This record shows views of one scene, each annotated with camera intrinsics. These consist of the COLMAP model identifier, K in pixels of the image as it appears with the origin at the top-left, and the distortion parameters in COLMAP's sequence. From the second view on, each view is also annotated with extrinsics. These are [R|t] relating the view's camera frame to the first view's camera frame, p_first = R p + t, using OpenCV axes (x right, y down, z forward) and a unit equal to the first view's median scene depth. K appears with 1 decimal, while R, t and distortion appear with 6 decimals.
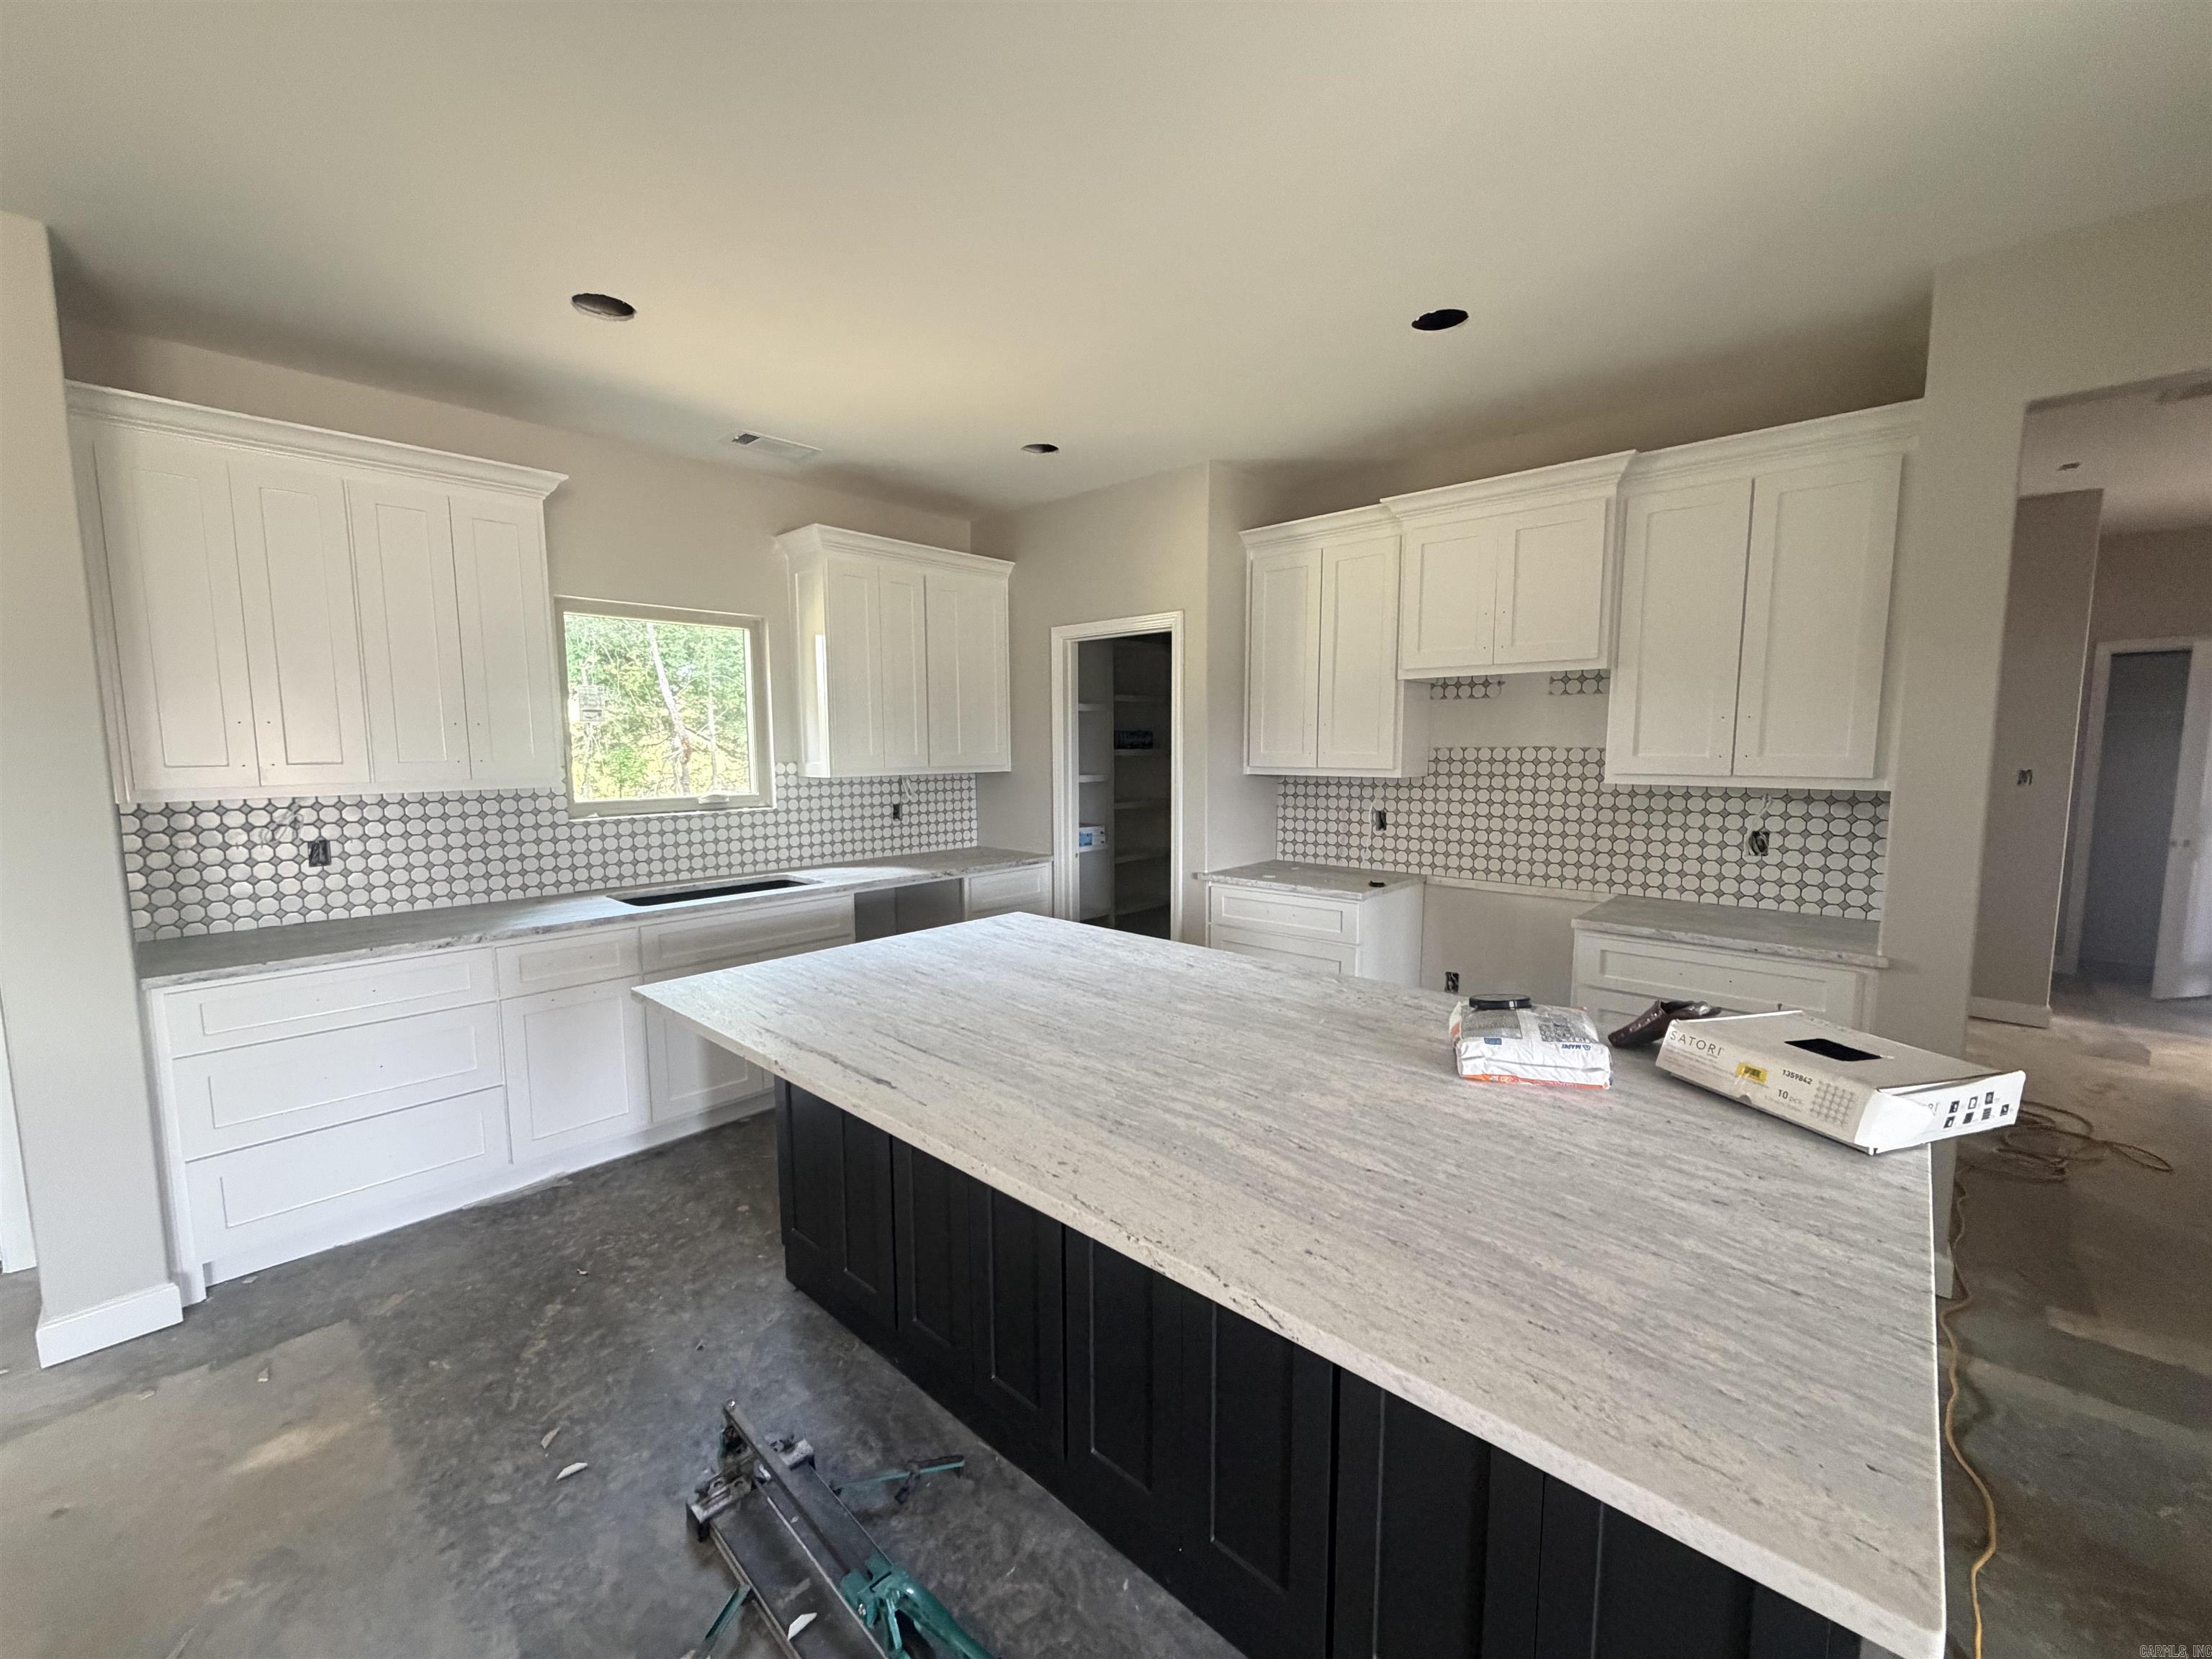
lens RADIAL K [[889.5, 0, 1097.0], [0, 889.5, 833.1], [0, 0, 1]] dist [-0.001001, 0.000132]
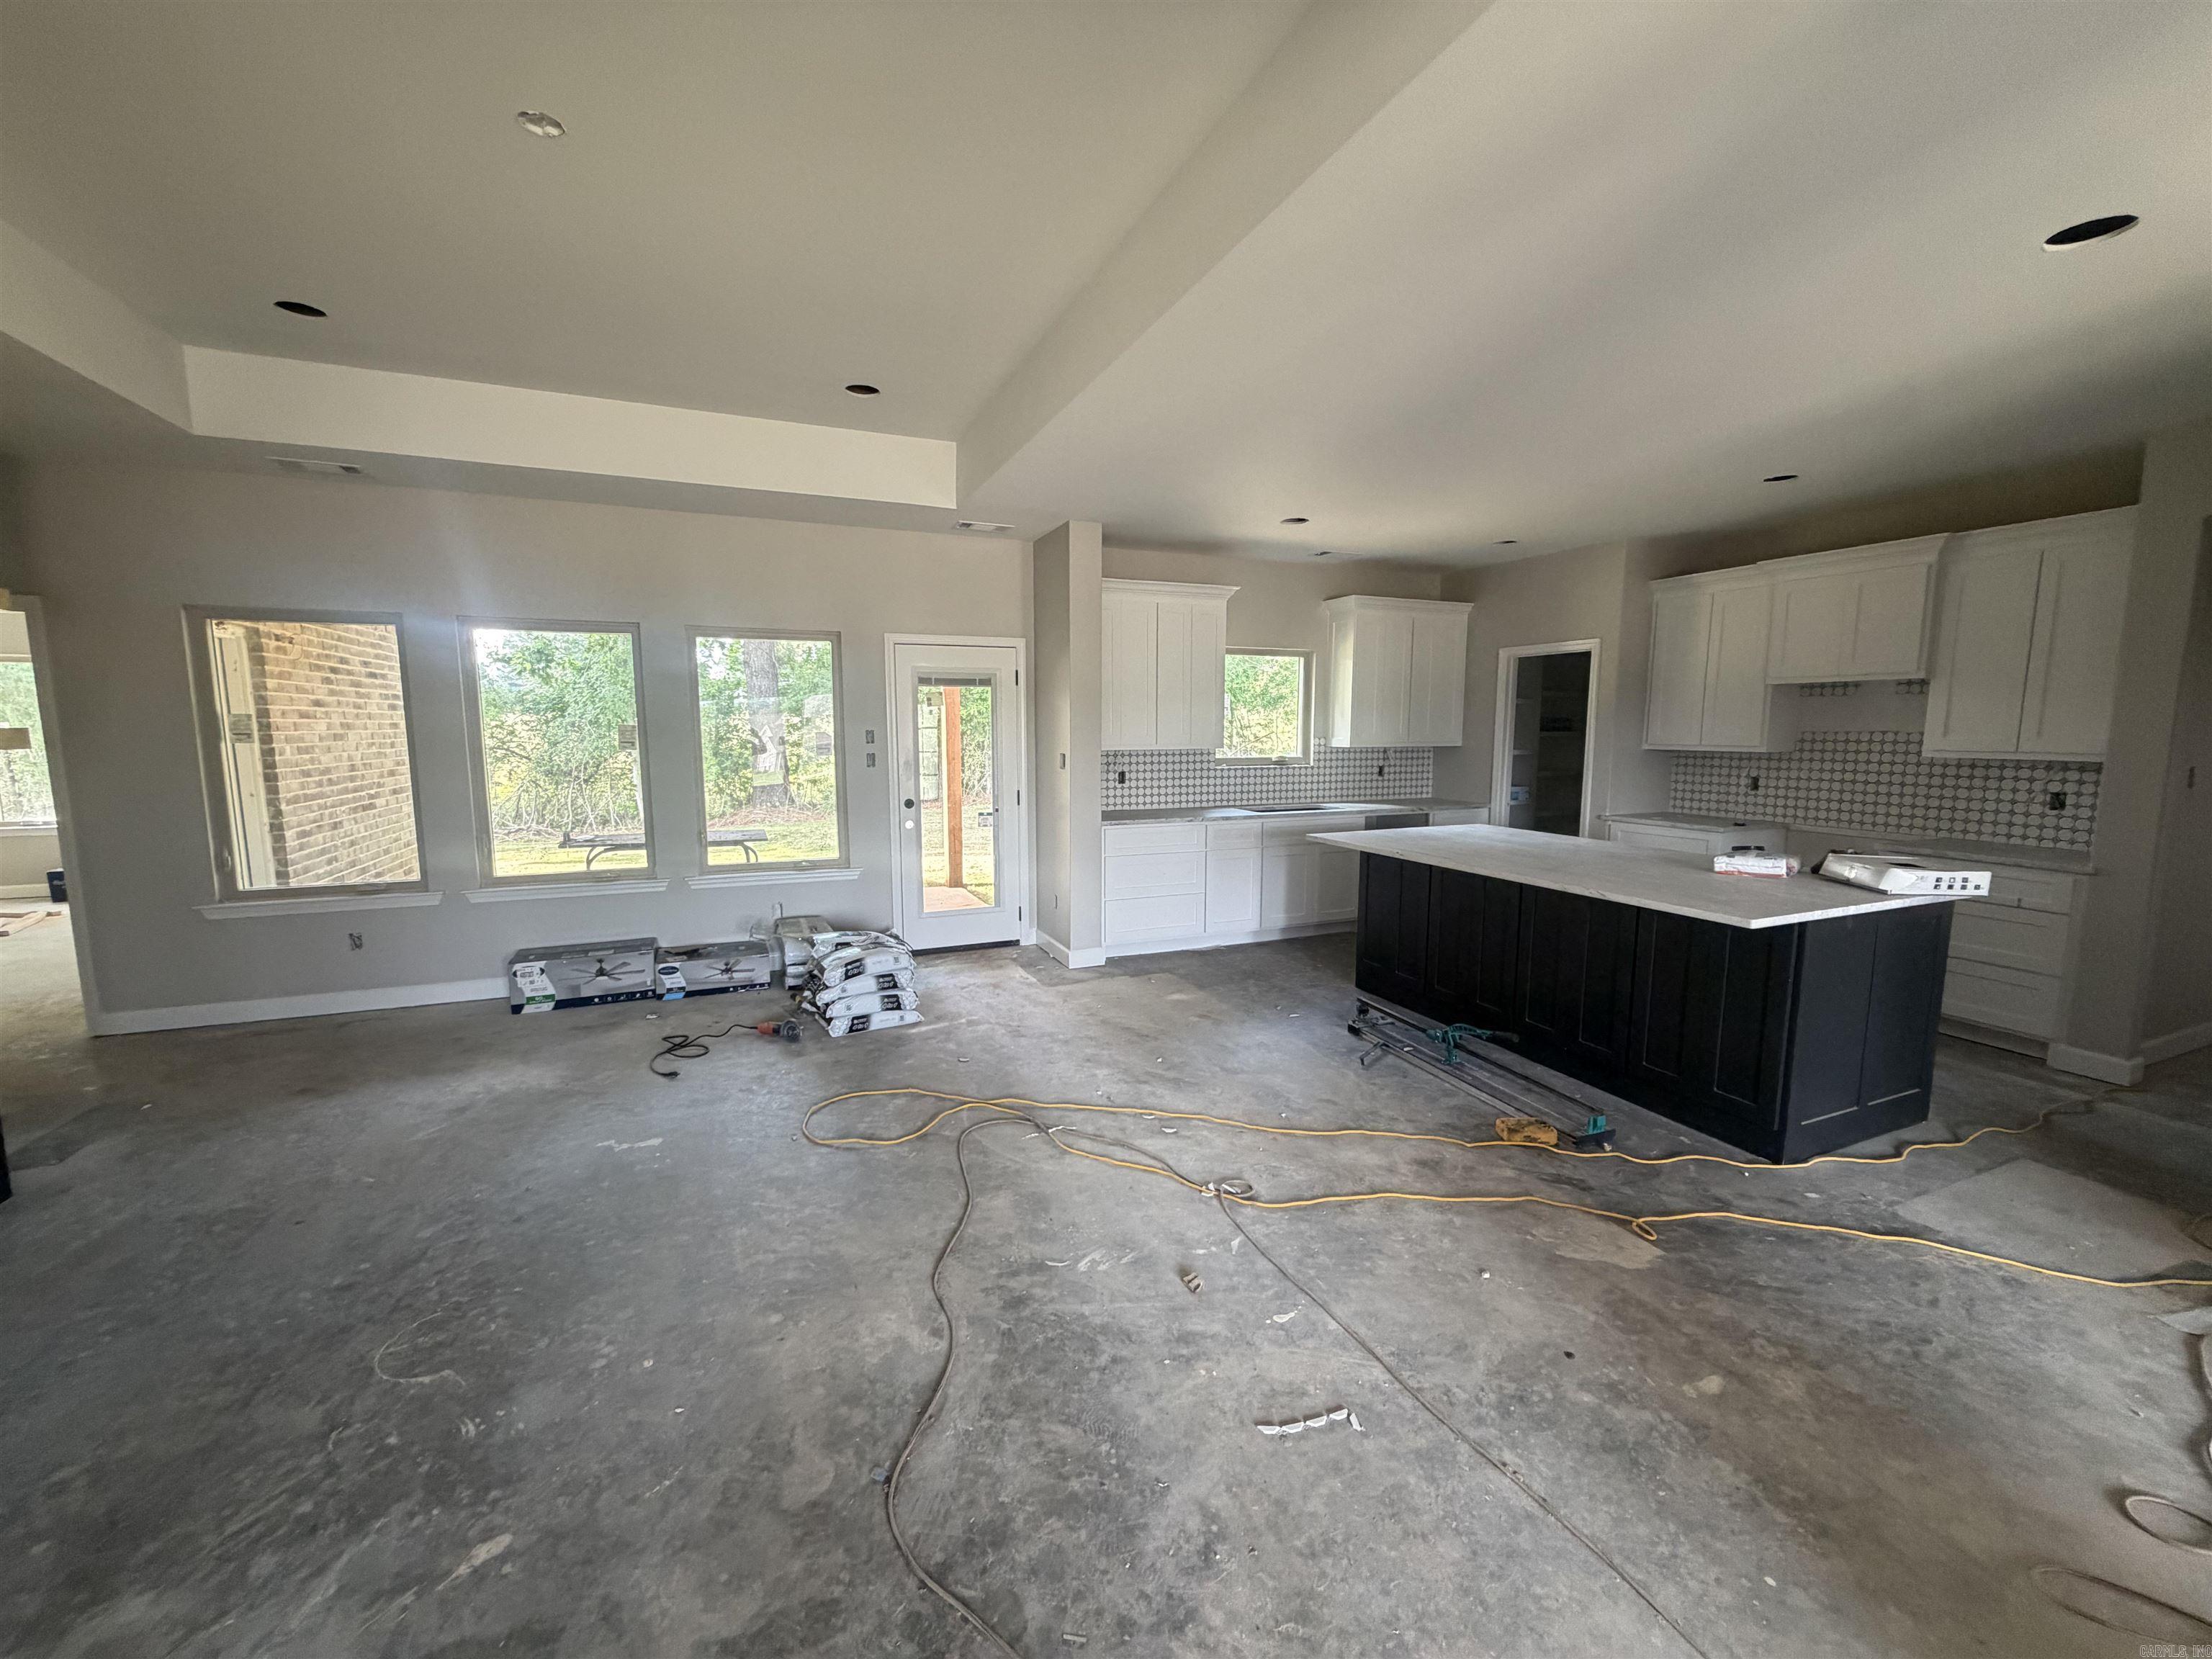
lens RADIAL K [[867.2, 0, 1106.0], [0, 867.2, 829.5], [0, 0, 1]] dist [-0.000791, 0.000066]
pose [[0.909979, 0.053631, -0.411171, -0.045439], [-0.045961, 0.998536, 0.028525, 0.070124], [0.412099, -0.007059, 0.911112, -0.702882]]
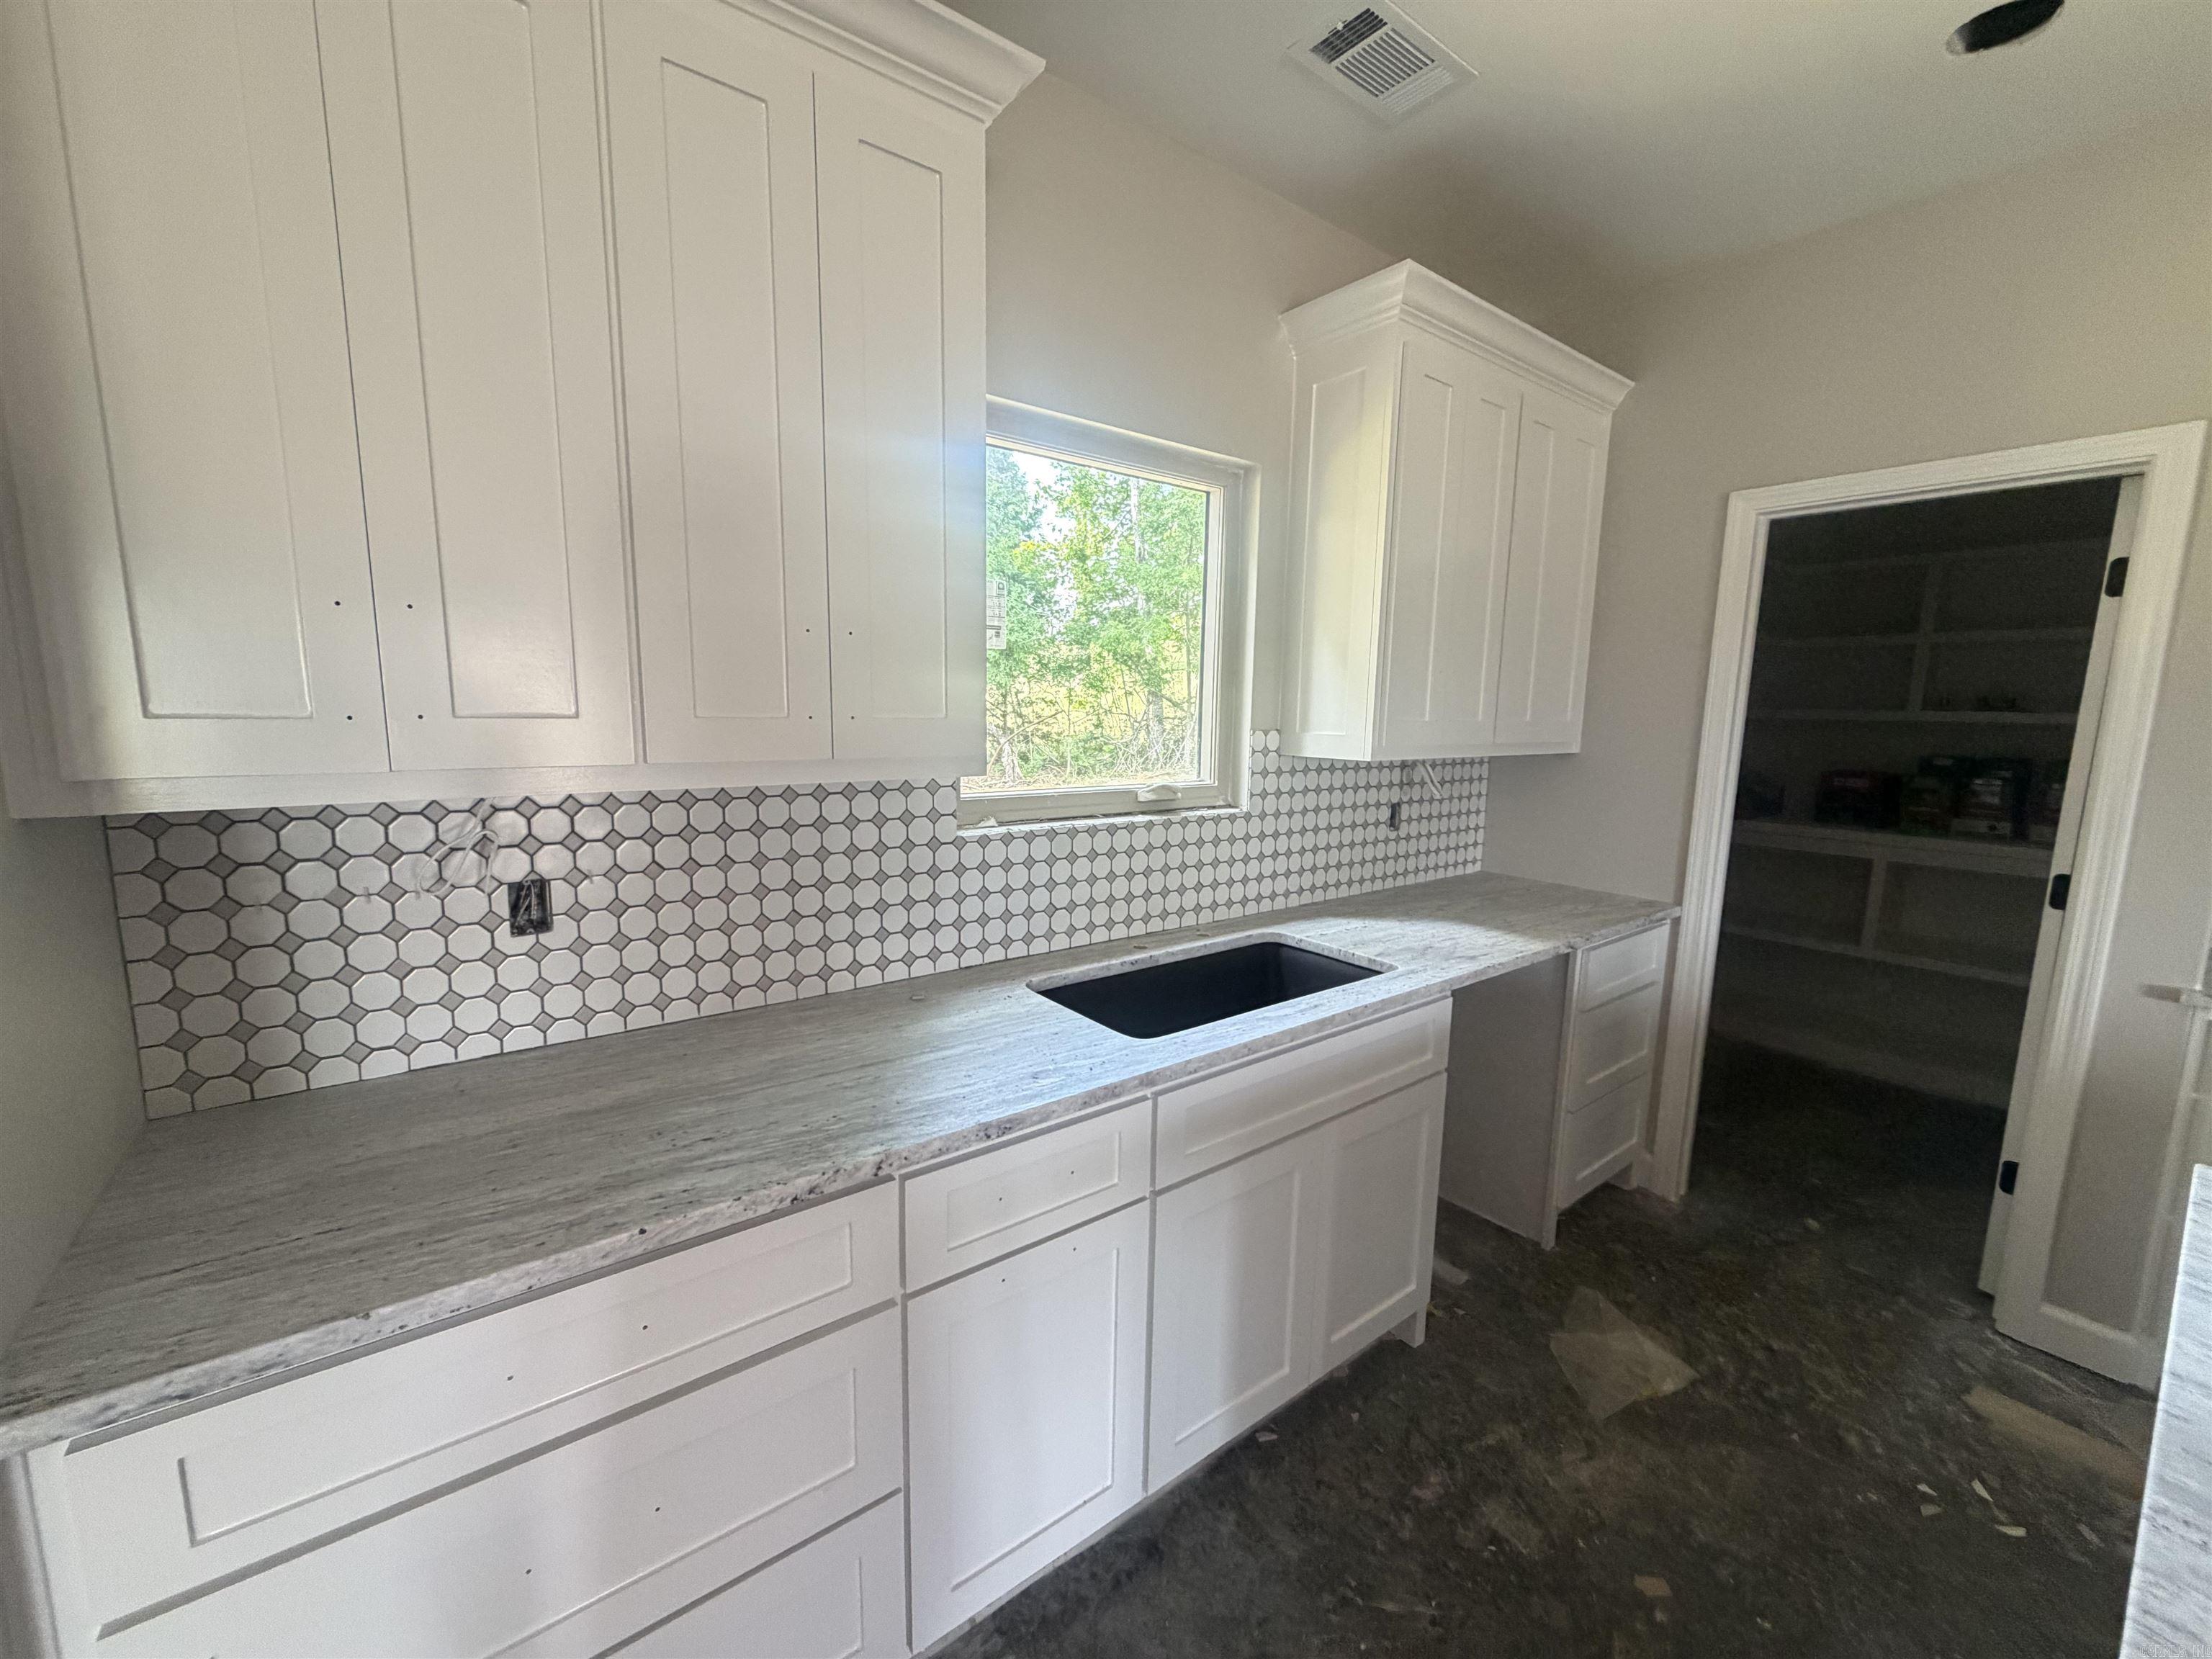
lens RADIAL K [[904.9, 0, 1102.2], [0, 904.9, 836.2], [0, 0, 1]] dist [0.001999, 0.000292]
pose [[0.984069, 0.046109, -0.171704, -0.393515], [-0.038945, 0.998234, 0.044863, -0.037713], [0.173469, -0.037461, 0.984127, 0.461274]]
